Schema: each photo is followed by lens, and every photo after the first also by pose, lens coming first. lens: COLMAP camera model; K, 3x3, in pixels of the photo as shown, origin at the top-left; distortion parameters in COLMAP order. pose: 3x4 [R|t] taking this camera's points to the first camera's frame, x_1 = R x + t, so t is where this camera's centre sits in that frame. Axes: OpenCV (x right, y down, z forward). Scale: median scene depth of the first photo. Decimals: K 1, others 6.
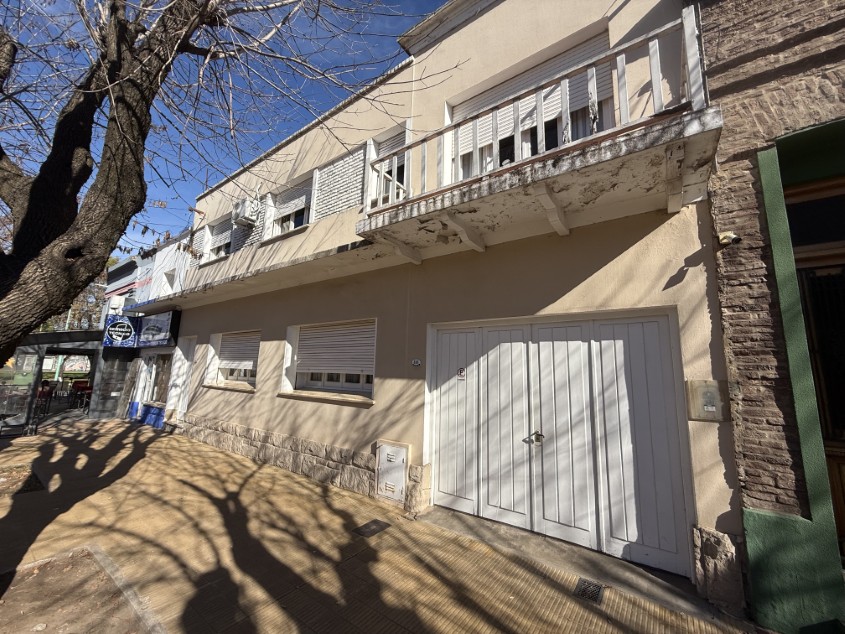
lens RADIAL K [[336.9, 0, 421.5], [0, 336.9, 318.1], [0, 0, 1]] dist [-0.000016, -0.000042]
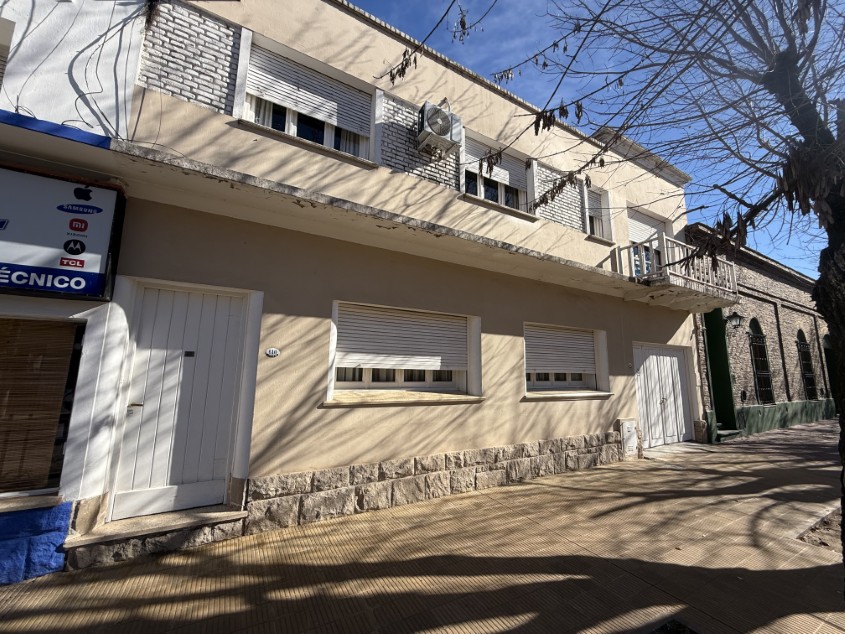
lens RADIAL K [[336.9, 0, 421.5], [0, 336.9, 318.1], [0, 0, 1]] dist [-0.000016, -0.000042]
pose [[0.421240, 0.115147, 0.899610, -1.789286], [-0.151216, 0.986940, -0.055519, 0.143815], [-0.894254, -0.112649, 0.433151, 1.171550]]
